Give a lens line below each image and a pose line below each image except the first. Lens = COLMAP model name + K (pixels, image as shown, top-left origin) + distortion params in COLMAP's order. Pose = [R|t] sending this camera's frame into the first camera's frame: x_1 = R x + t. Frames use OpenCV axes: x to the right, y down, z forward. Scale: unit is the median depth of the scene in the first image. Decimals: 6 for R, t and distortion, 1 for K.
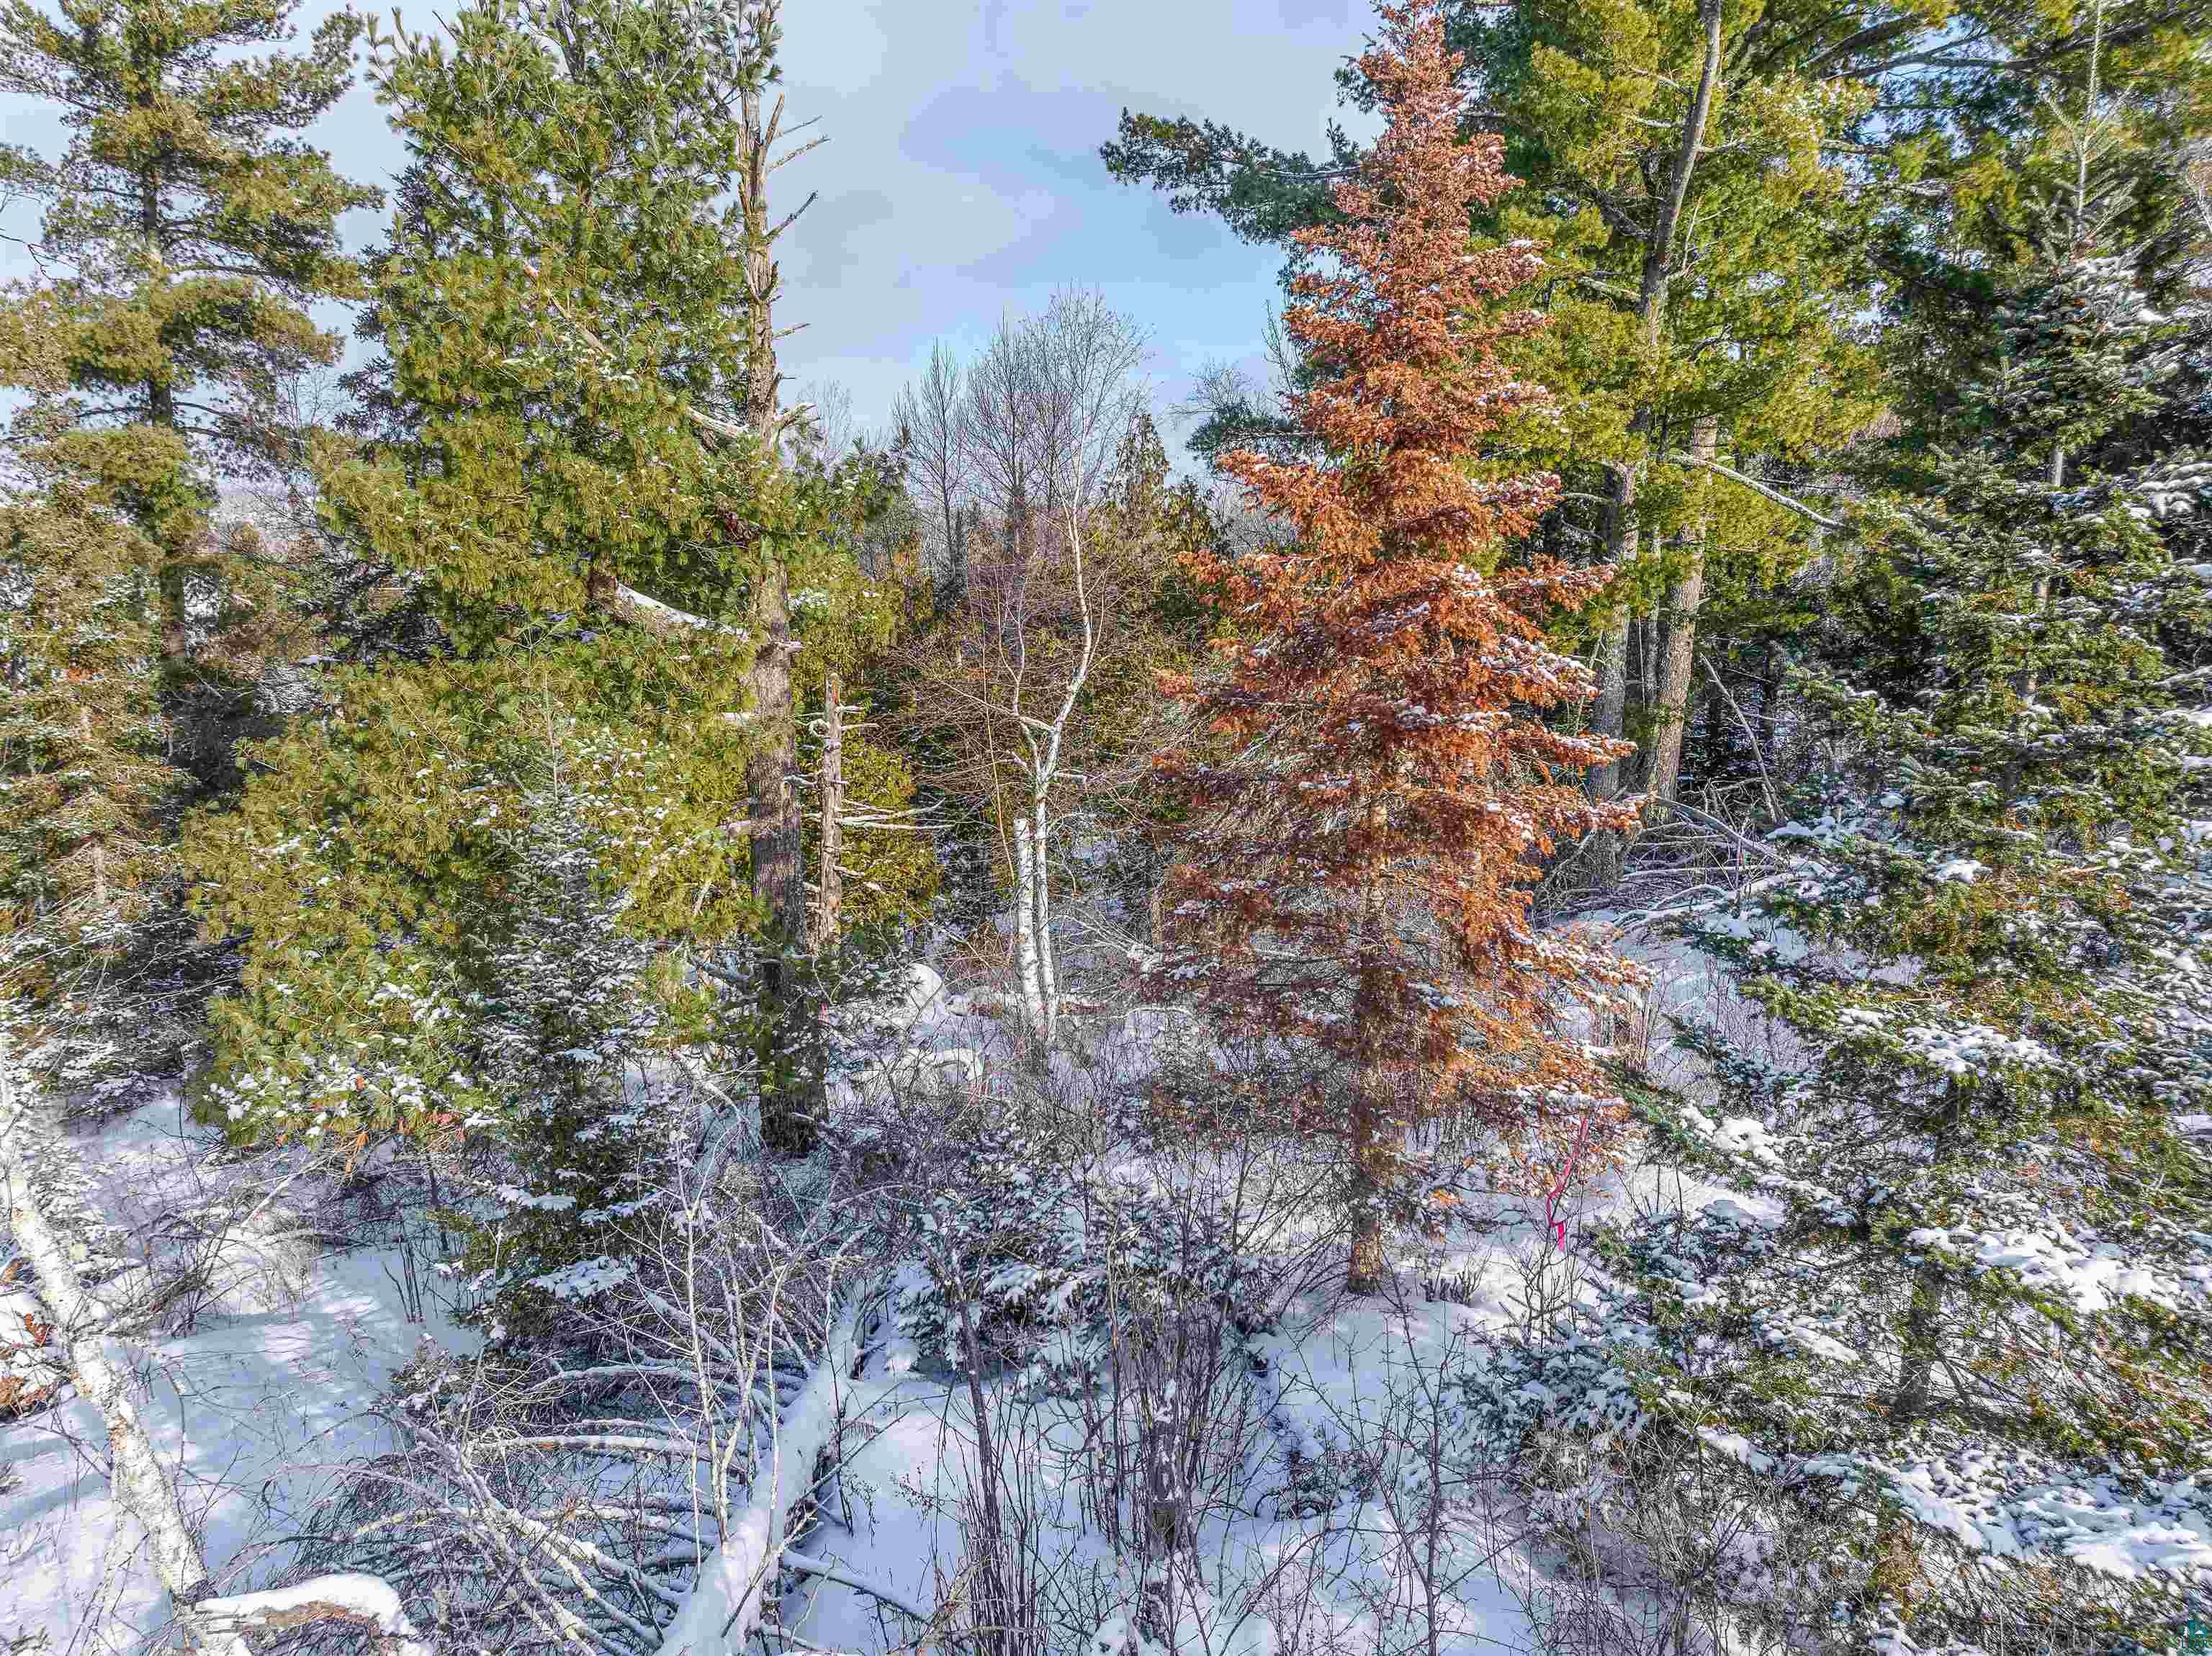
lens RADIAL K [[1530.8, 0, 1098.0], [0, 1530.8, 840.9], [0, 0, 1]] dist [-0.029306, 0.012411]
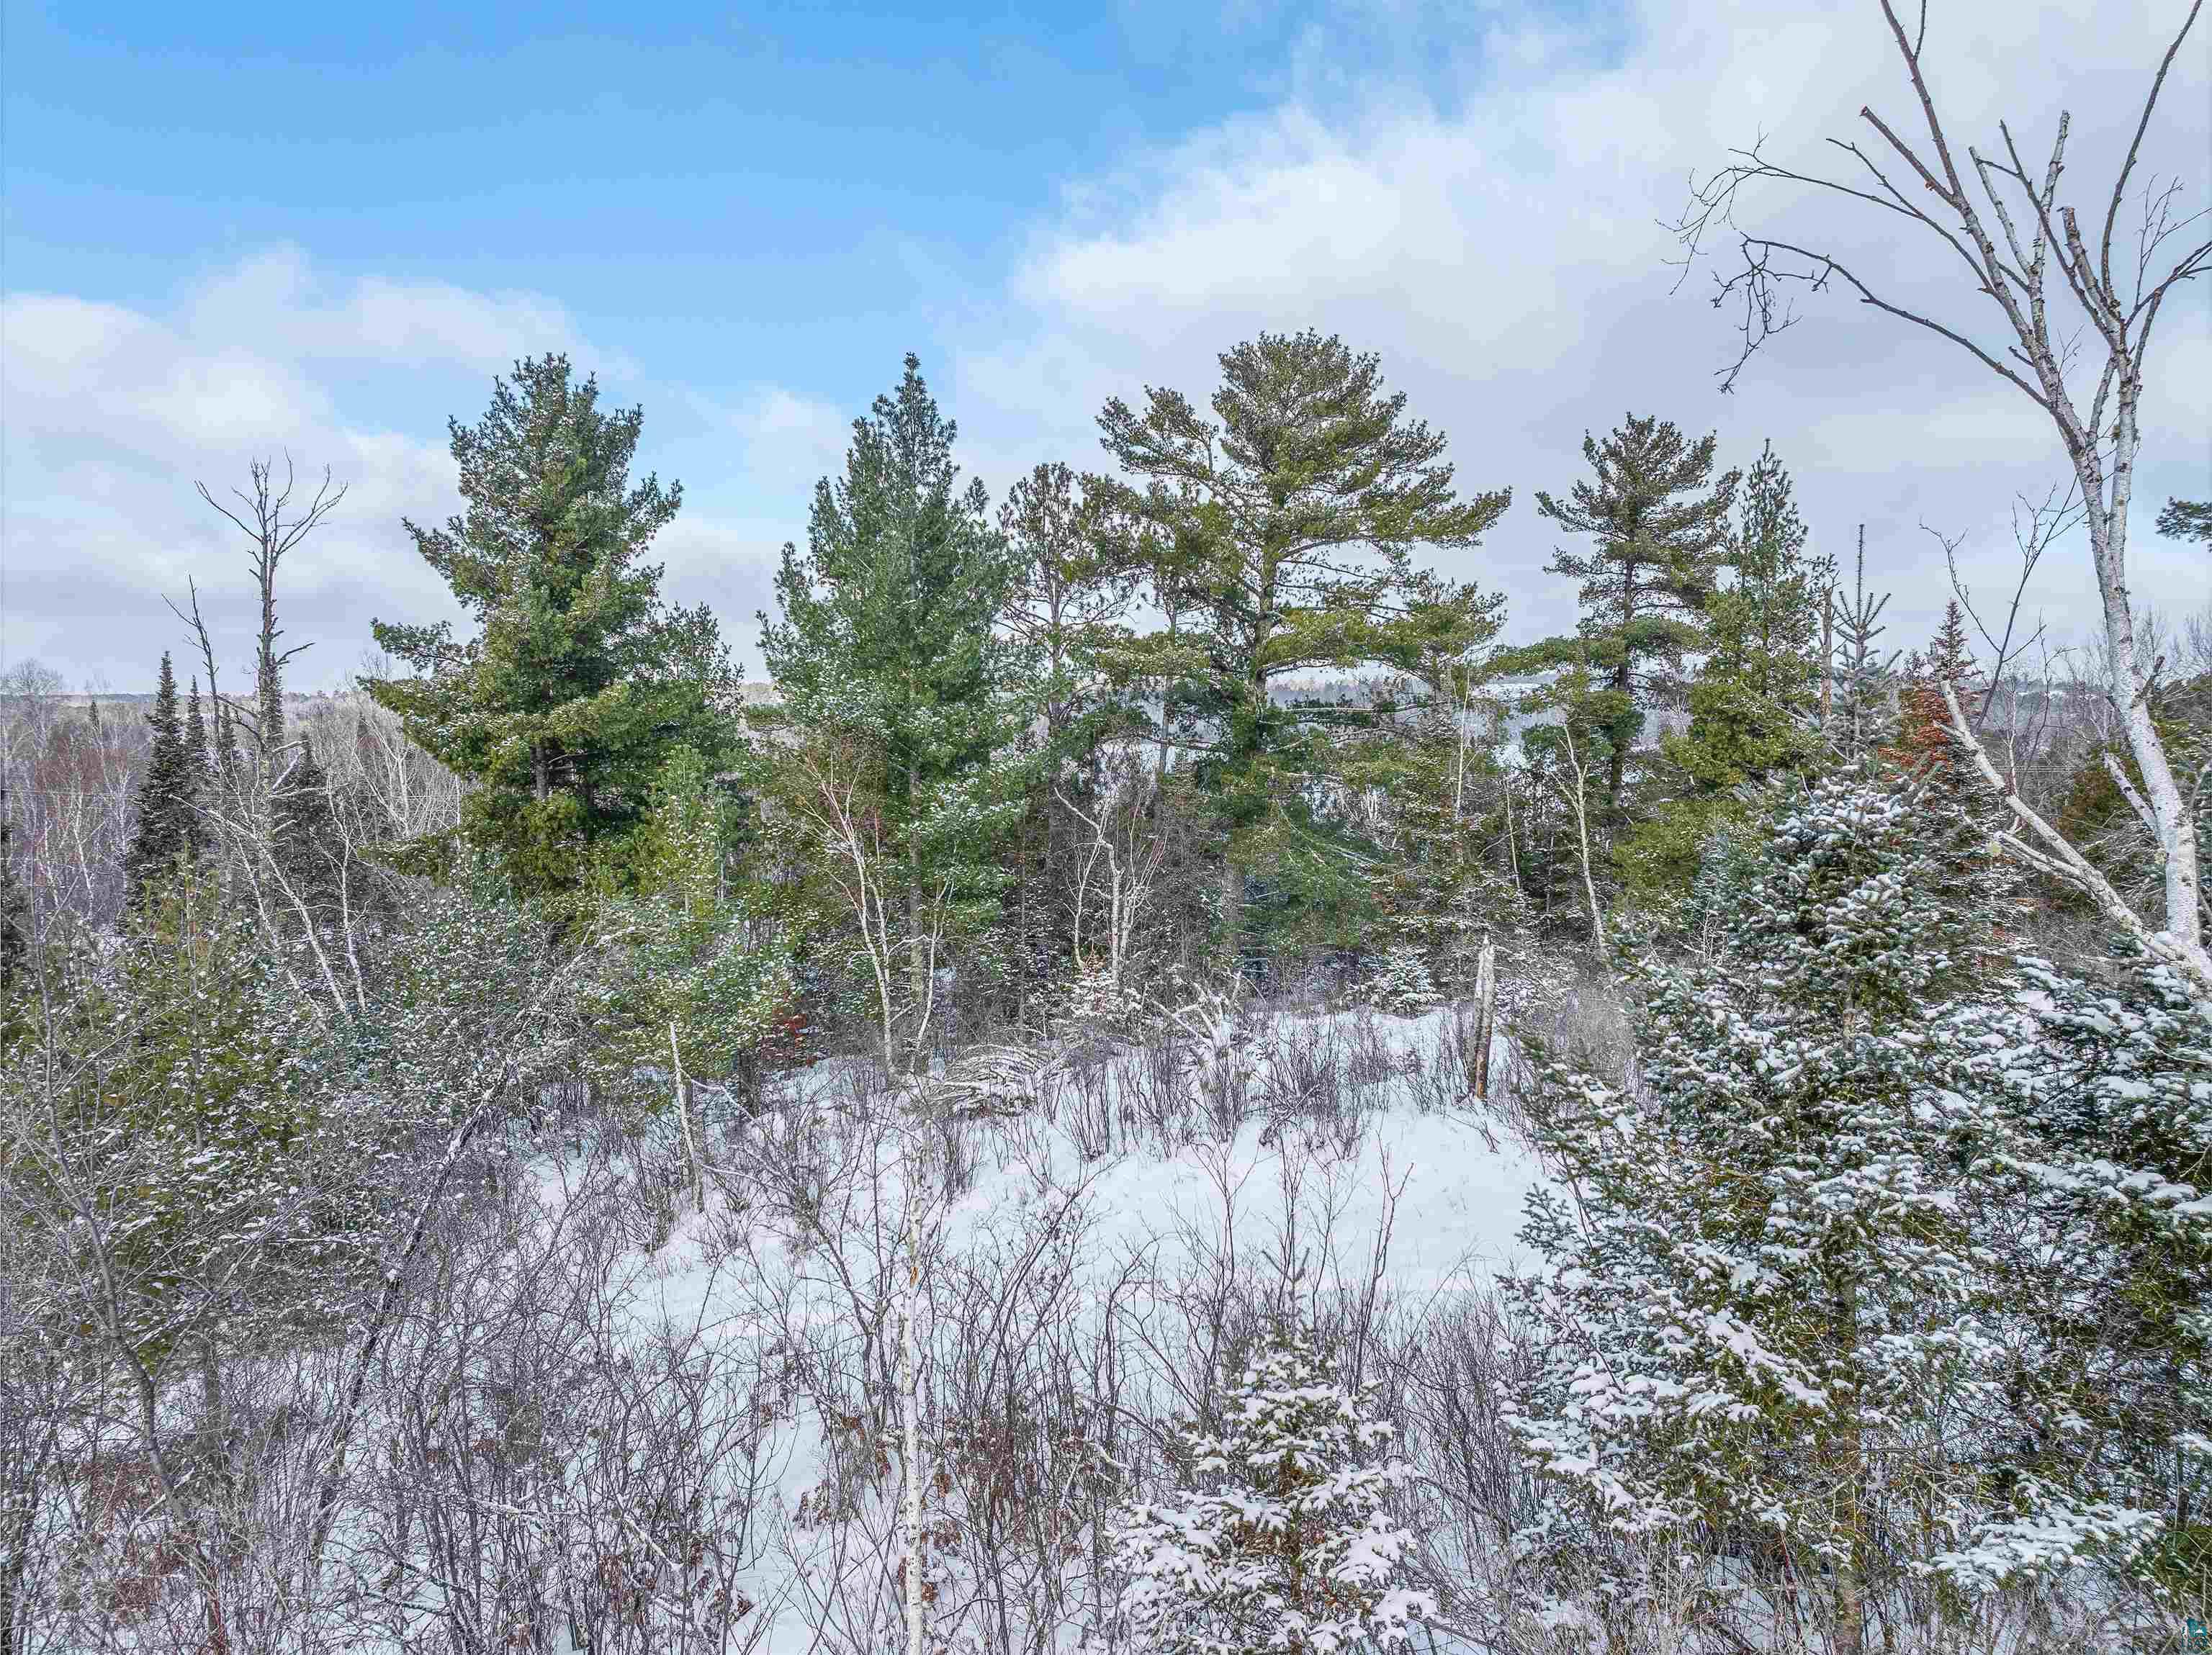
lens RADIAL K [[1530.6, 0, 1115.7], [0, 1530.6, 821.9], [0, 0, 1]] dist [-0.029306, 0.012411]
pose [[0.655157, 0.049541, -0.753867, 0.460349], [-0.143158, 0.987910, -0.059492, 0.113147], [0.741805, 0.146899, 0.654328, -0.769349]]
